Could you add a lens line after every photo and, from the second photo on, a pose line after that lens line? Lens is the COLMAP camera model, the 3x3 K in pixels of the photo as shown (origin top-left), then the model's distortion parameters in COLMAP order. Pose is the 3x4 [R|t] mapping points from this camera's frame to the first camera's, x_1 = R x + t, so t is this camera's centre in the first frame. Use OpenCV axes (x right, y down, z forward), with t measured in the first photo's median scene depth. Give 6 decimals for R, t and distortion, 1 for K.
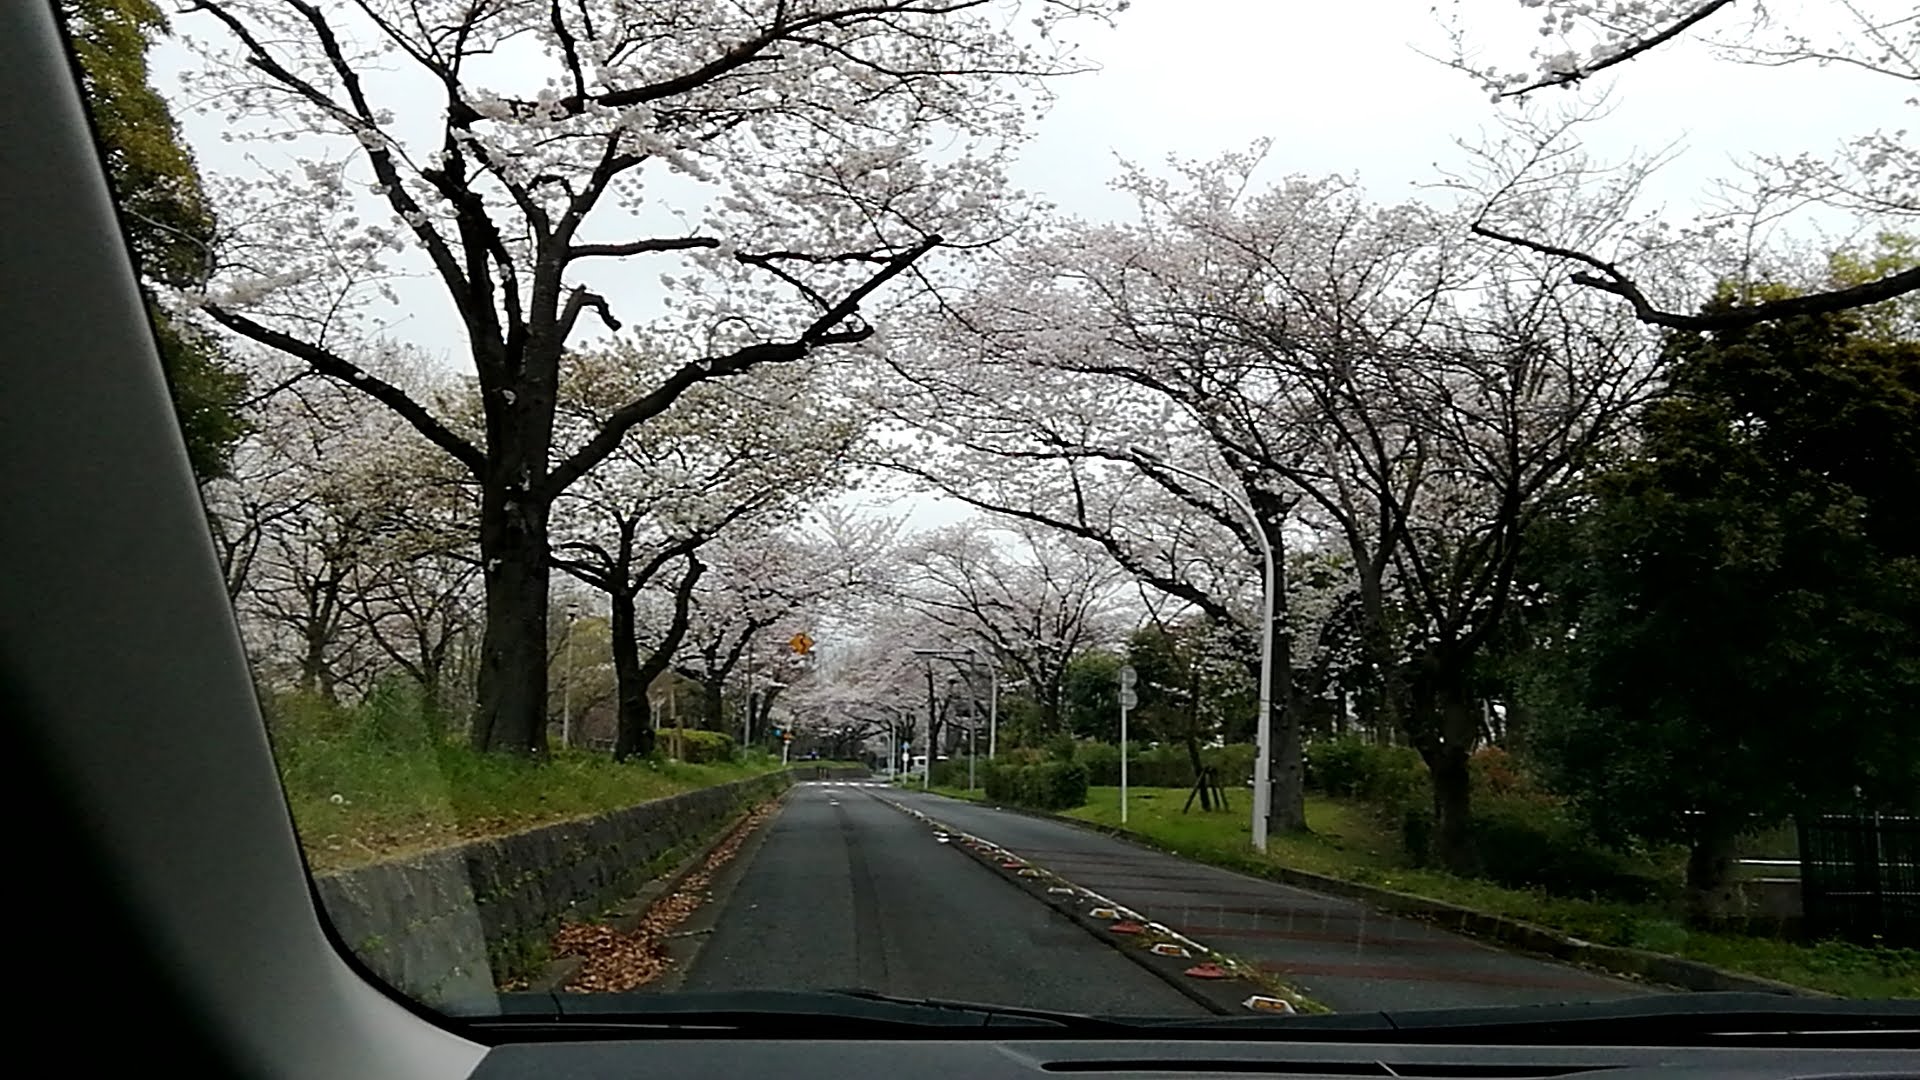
lens RADIAL K [[1479.6, 0, 940.1], [0, 1479.6, 498.0], [0, 0, 1]] dist [0.061988, -0.000603]
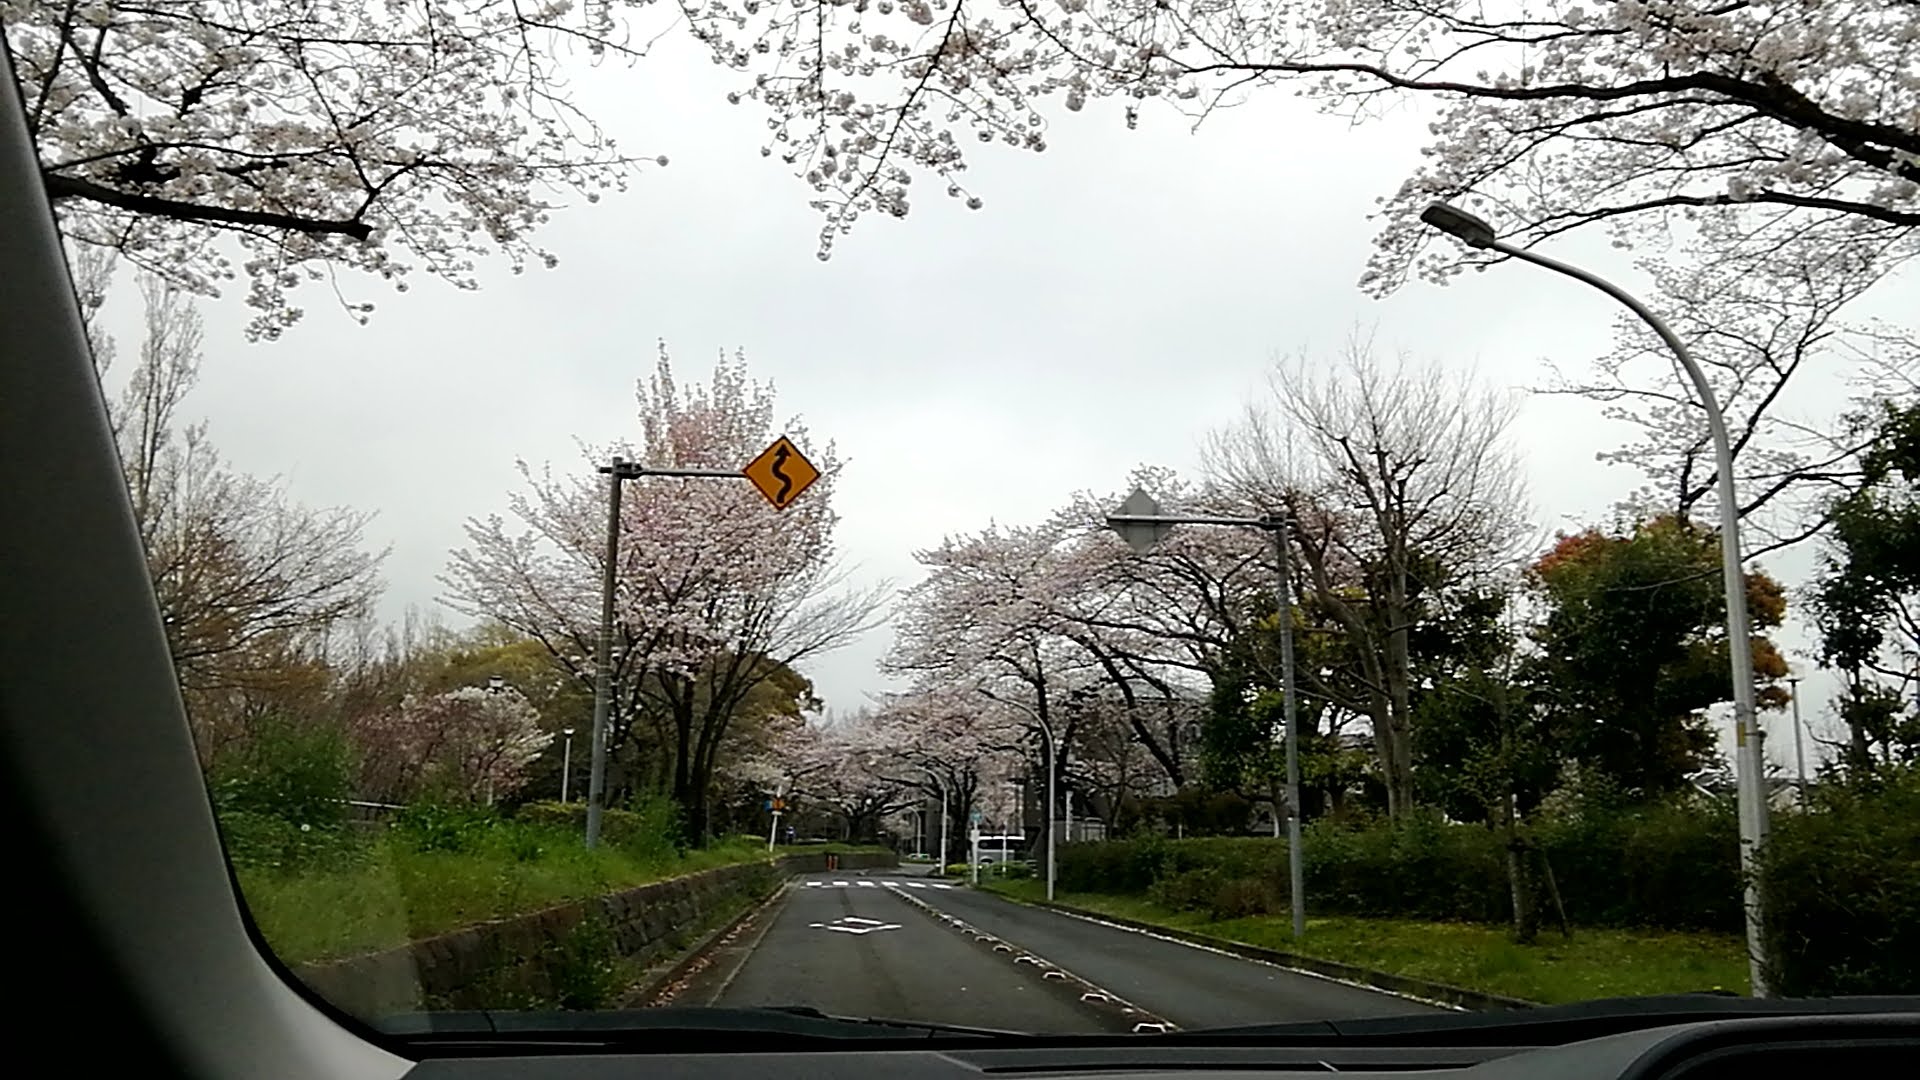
lens RADIAL K [[1495.9, 0, 960.0], [0, 1495.9, 540.0], [0, 0, 1]] dist [0.010056, 0.004473]
pose [[0.999933, -0.007770, 0.008601, -0.044019], [0.007980, 0.999664, -0.024652, 0.093342], [-0.008407, 0.024719, 0.999659, 0.524482]]
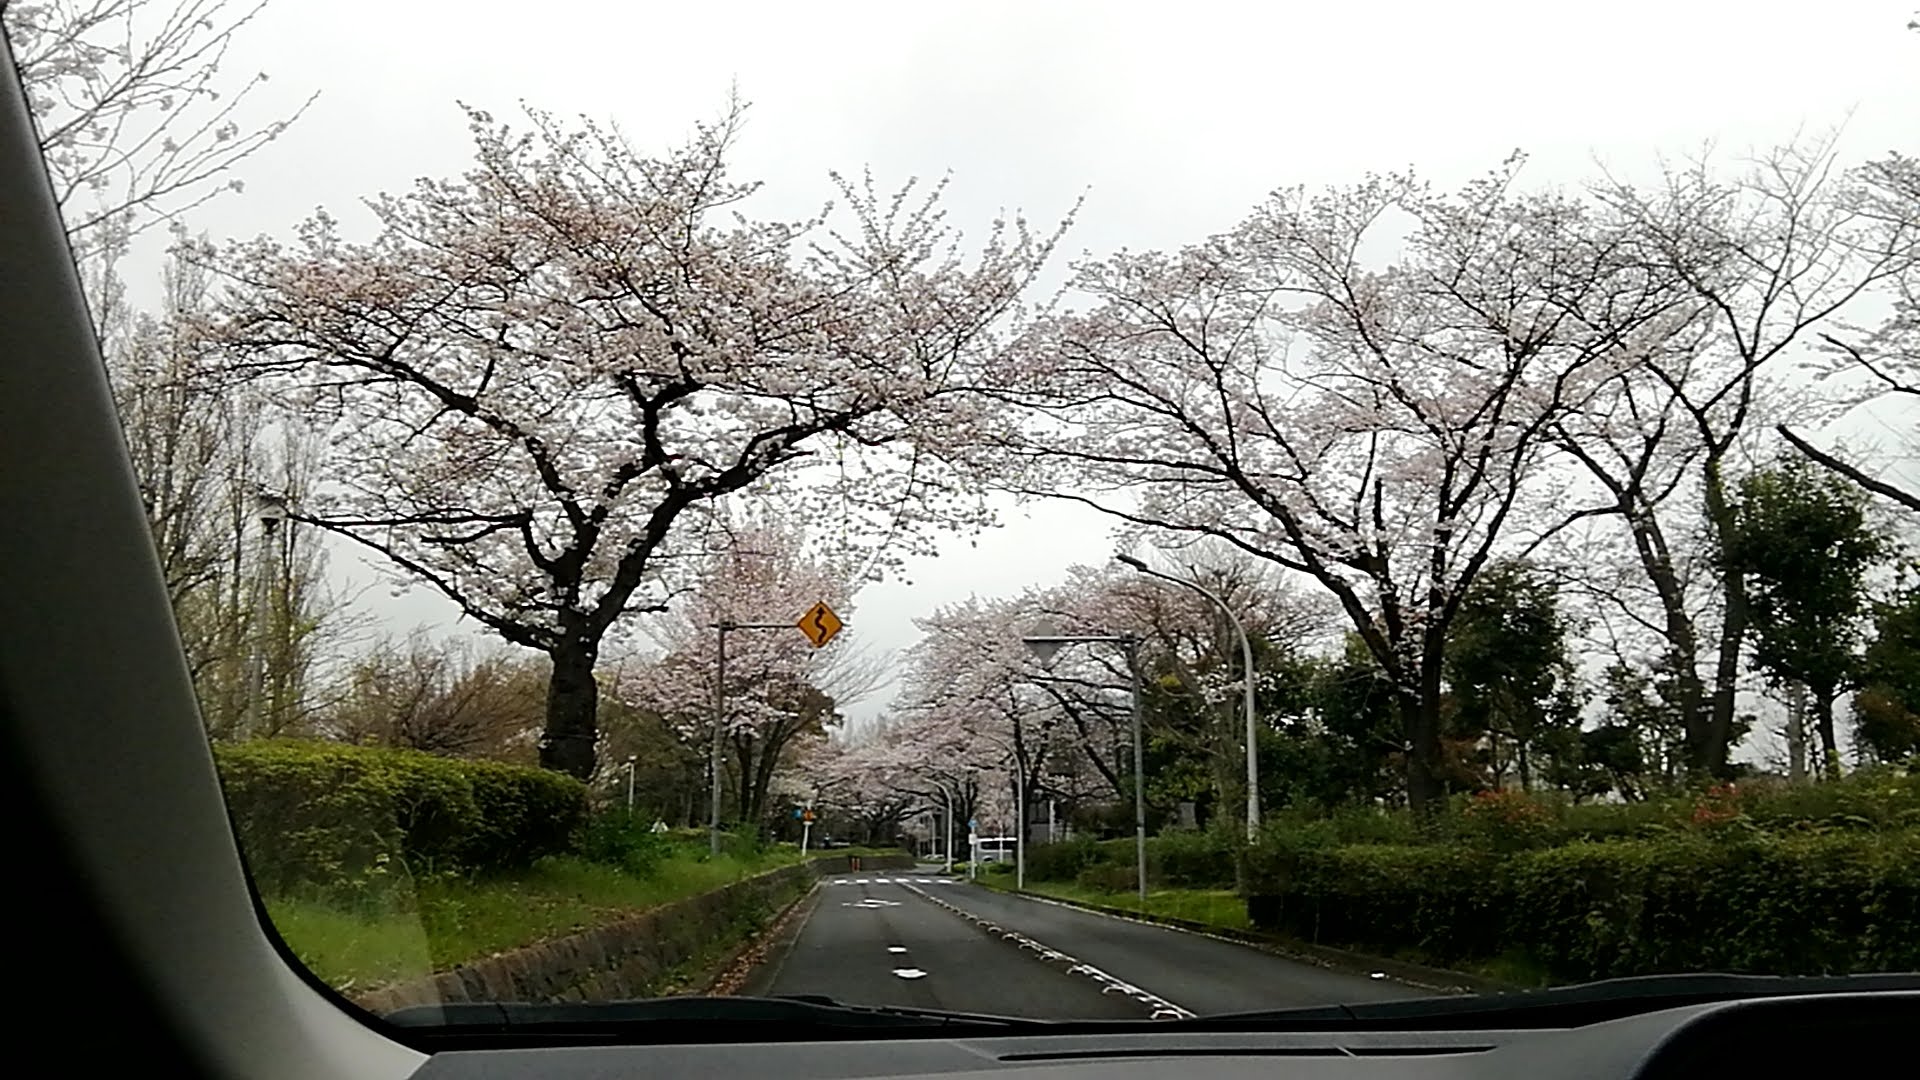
lens RADIAL K [[1479.6, 0, 940.1], [0, 1479.6, 498.0], [0, 0, 1]] dist [0.061988, -0.000603]
pose [[0.999379, -0.032627, -0.013292, -0.031931], [0.031865, 0.998036, -0.053935, 0.064034], [0.015026, 0.053478, 0.998456, 0.364039]]
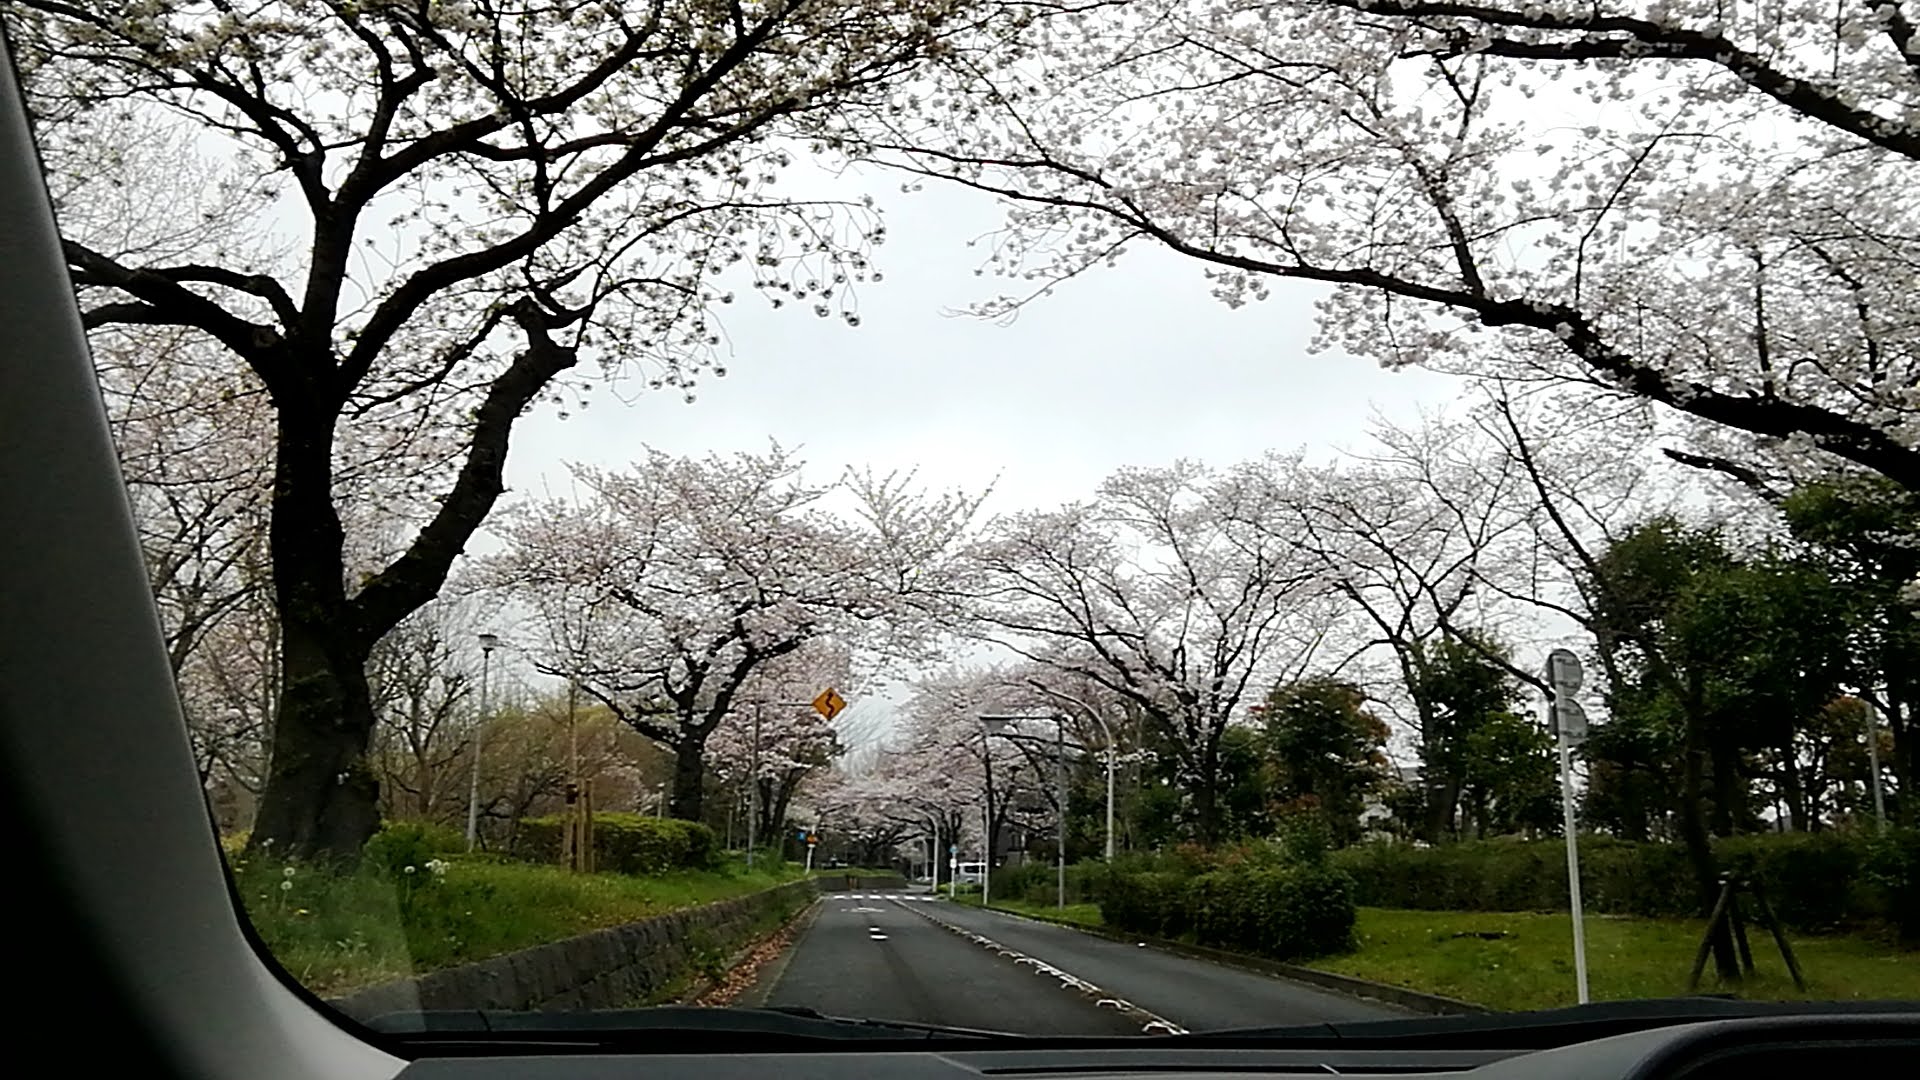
lens RADIAL K [[1487.0, 0, 960.0], [0, 1487.0, 540.0], [0, 0, 1]] dist [0.099640, -0.001279]
pose [[0.999977, -0.003535, -0.005813, -0.018481], [0.003295, 0.999161, -0.040827, 0.036437], [0.005953, 0.040807, 0.999149, 0.203850]]
